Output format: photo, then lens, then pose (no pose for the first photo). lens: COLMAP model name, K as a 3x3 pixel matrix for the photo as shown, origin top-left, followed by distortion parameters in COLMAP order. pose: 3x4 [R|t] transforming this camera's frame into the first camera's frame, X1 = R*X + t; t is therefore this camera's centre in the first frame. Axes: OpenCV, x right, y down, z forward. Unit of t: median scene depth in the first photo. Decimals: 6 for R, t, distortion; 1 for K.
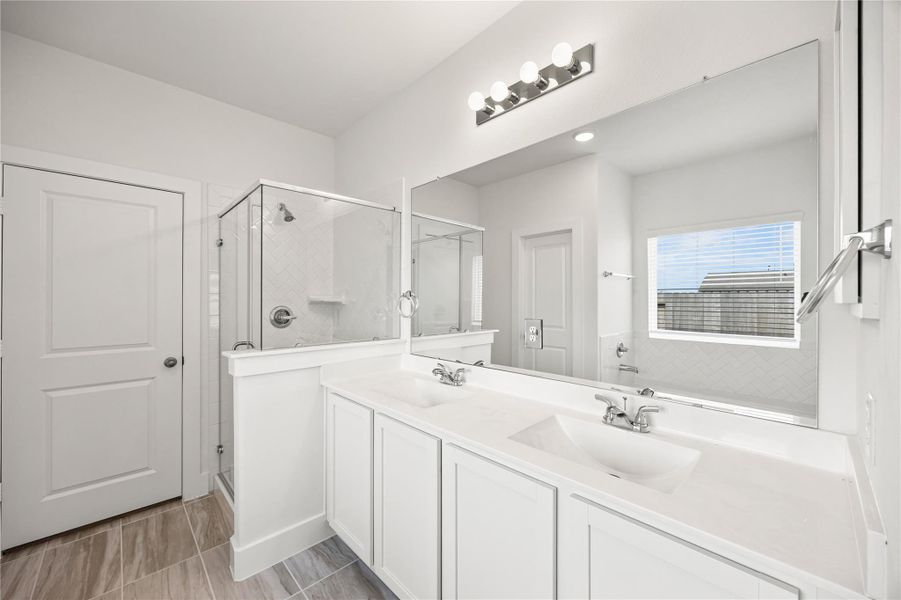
lens RADIAL K [[348.8, 0, 449.0], [0, 348.8, 298.0], [0, 0, 1]] dist [-0.003124, 0.000638]
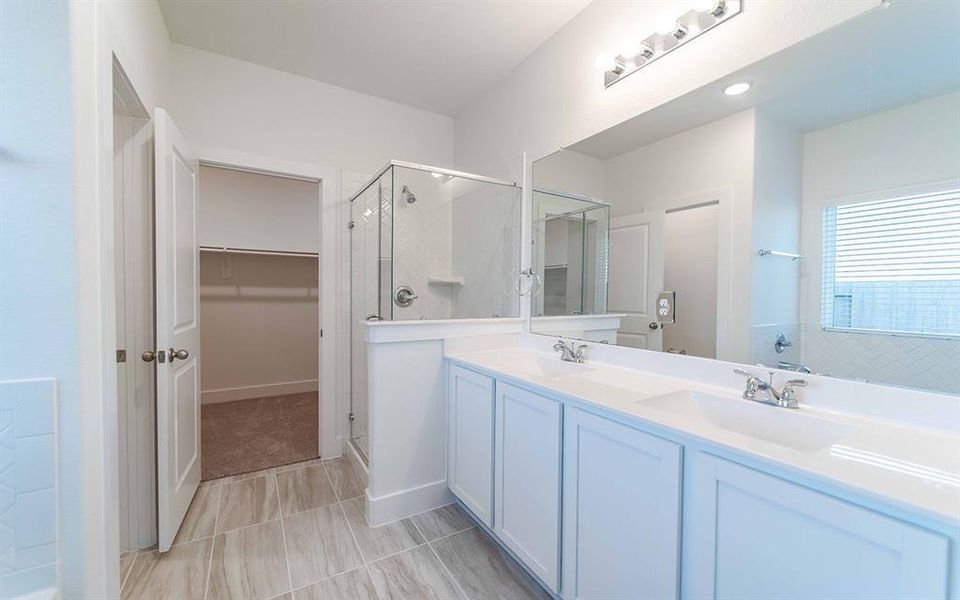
lens RADIAL K [[388.2, 0, 483.5], [0, 388.2, 302.4], [0, 0, 1]] dist [0.001033, -0.001864]
pose [[0.976767, 0.013894, -0.213855, -0.007839], [-0.009603, 0.999731, 0.021090, 0.062321], [0.214090, -0.018547, 0.976638, -0.097547]]
